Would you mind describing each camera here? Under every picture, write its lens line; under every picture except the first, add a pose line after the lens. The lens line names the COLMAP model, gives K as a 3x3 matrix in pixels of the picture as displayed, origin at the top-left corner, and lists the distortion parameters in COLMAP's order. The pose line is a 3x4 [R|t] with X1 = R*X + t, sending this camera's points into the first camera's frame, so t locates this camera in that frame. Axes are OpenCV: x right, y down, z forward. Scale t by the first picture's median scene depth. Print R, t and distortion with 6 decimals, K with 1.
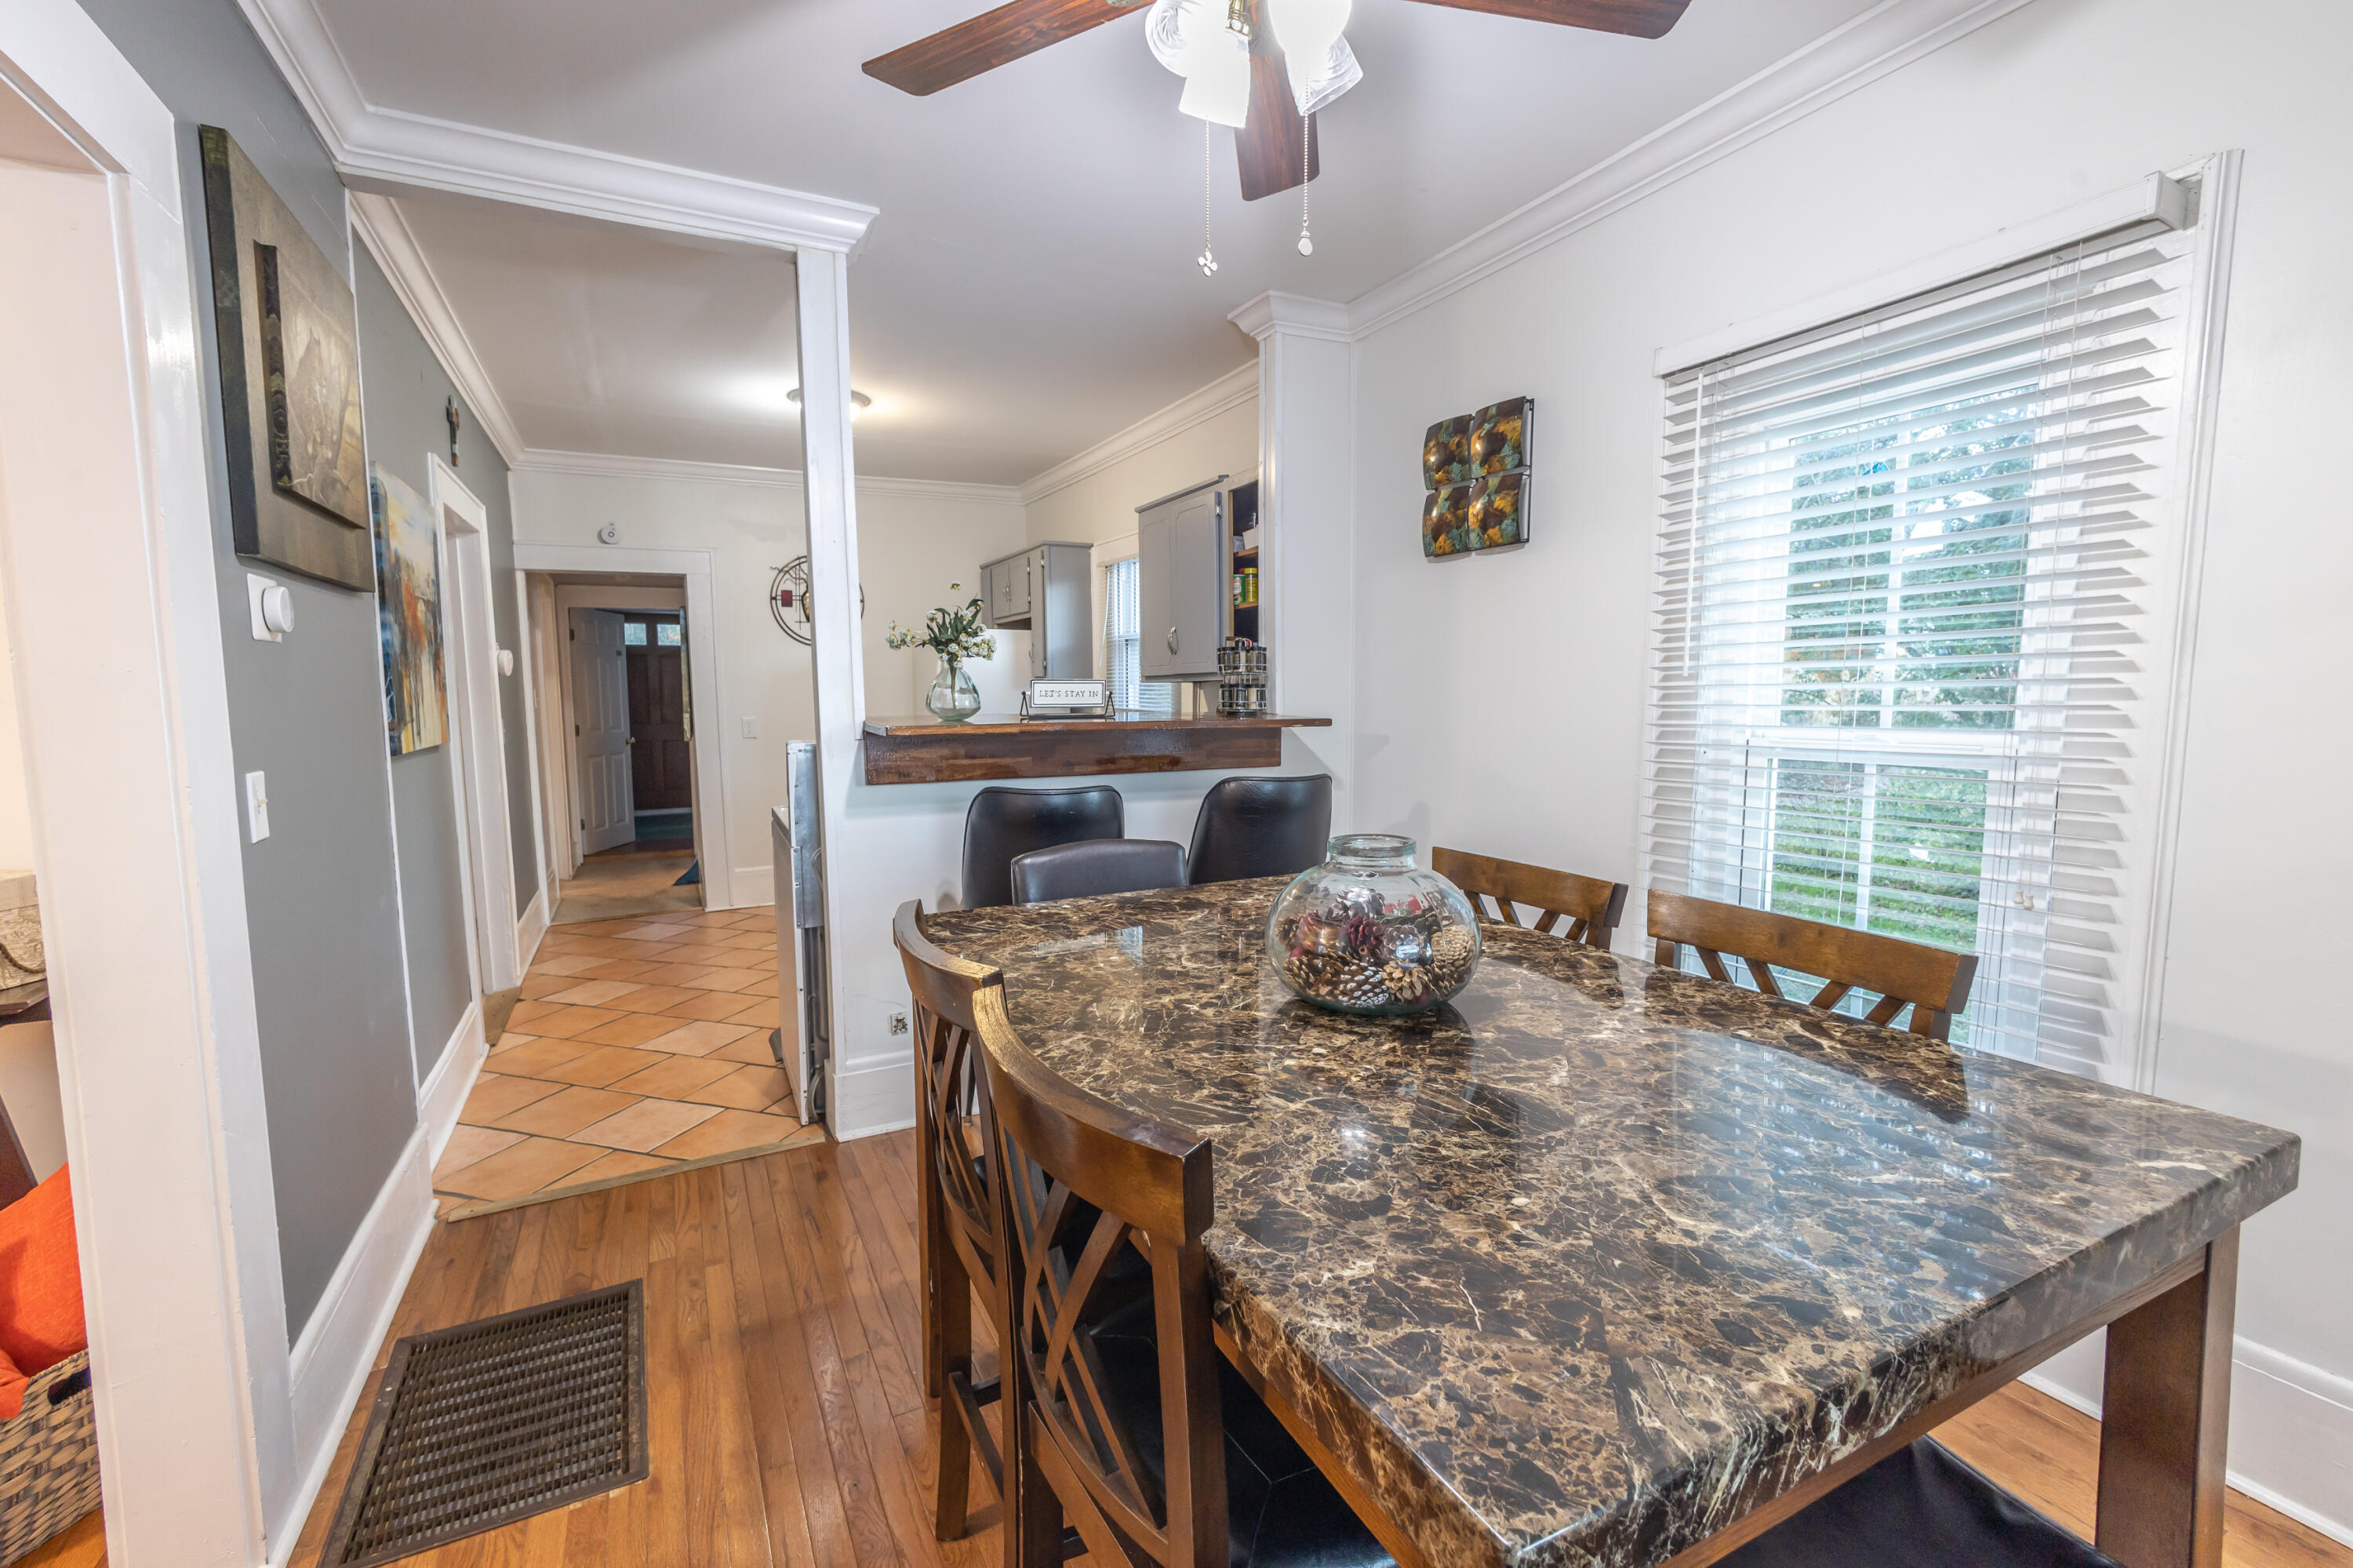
lens RADIAL K [[1002.1, 0, 1168.1], [0, 1002.1, 780.4], [0, 0, 1]] dist [-0.005123, 0.000460]
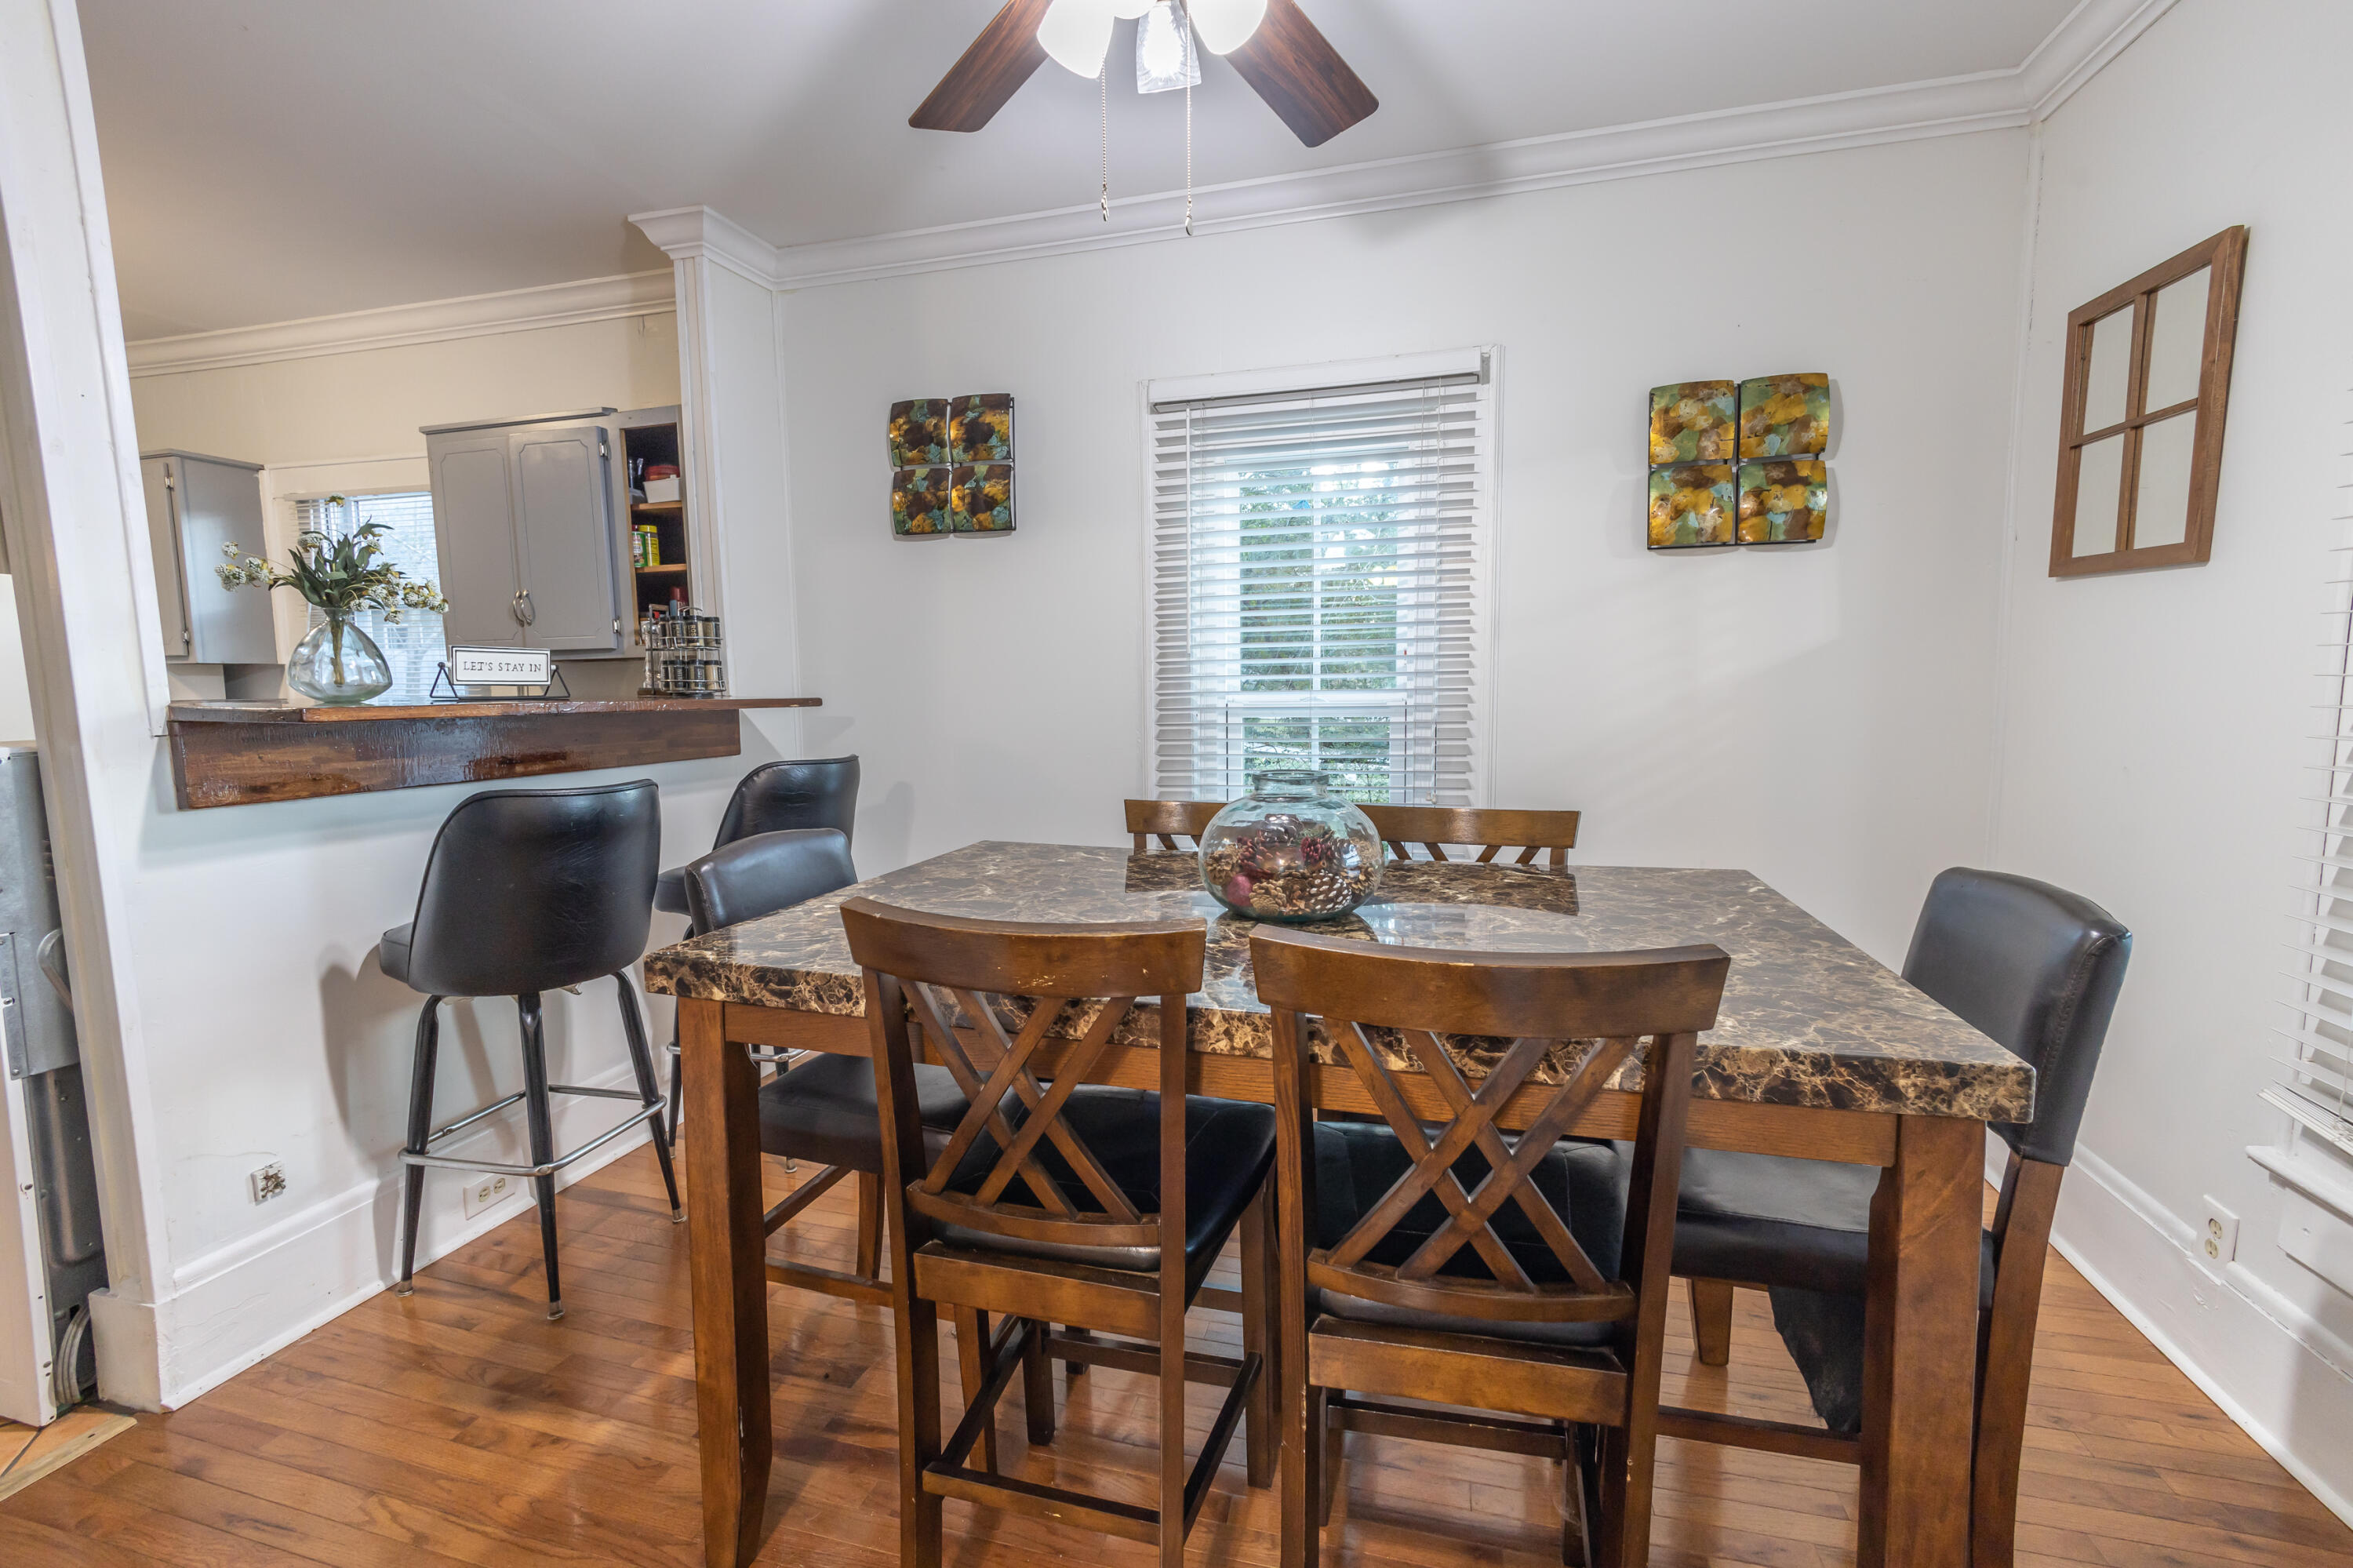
lens RADIAL K [[1002.1, 0, 1168.1], [0, 1002.1, 785.2], [0, 0, 1]] dist [-0.005123, 0.000460]
pose [[0.672350, -0.073540, 0.736571, -0.342362], [0.071464, 0.996853, 0.034294, 0.011293], [-0.736775, 0.029581, 0.675490, 0.151584]]
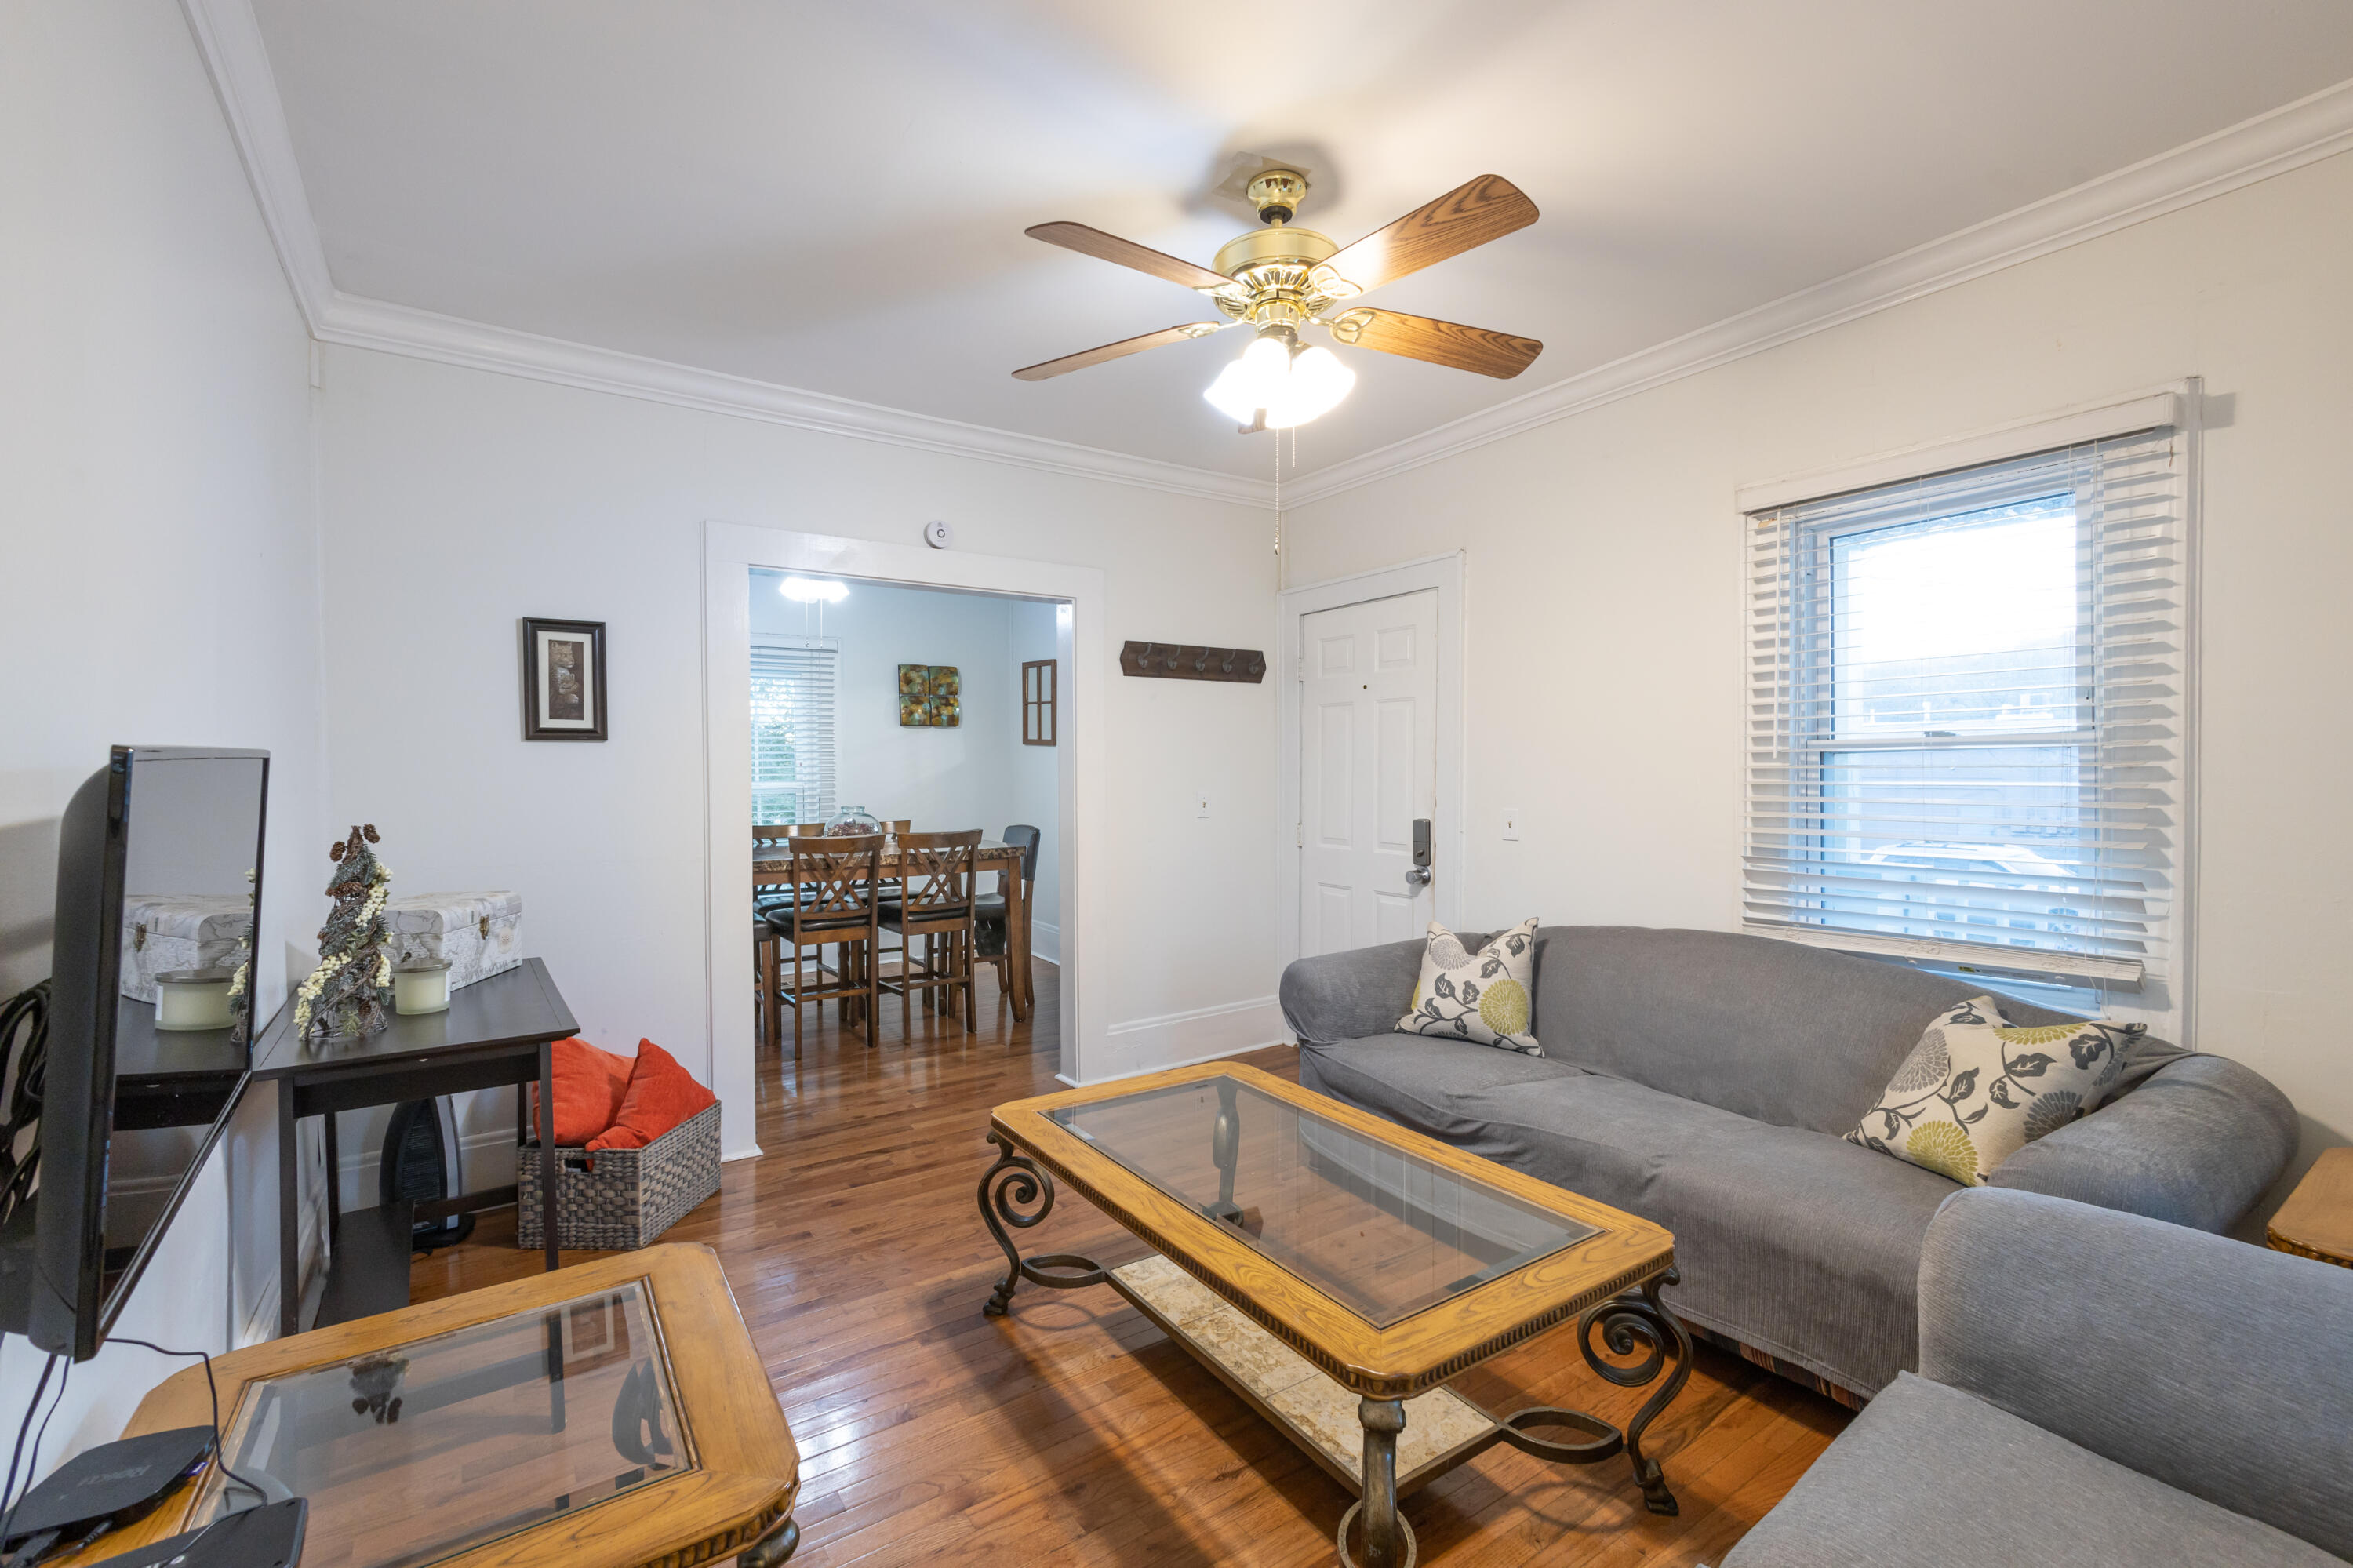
lens RADIAL K [[1002.1, 0, 1172.8], [0, 1002.1, 778.3], [0, 0, 1]] dist [-0.005123, 0.000460]
pose [[-0.123731, -0.006518, 0.992294, -1.761146], [0.098628, 0.994946, 0.018833, -0.002184], [-0.987402, 0.100198, -0.122463, 0.113097]]
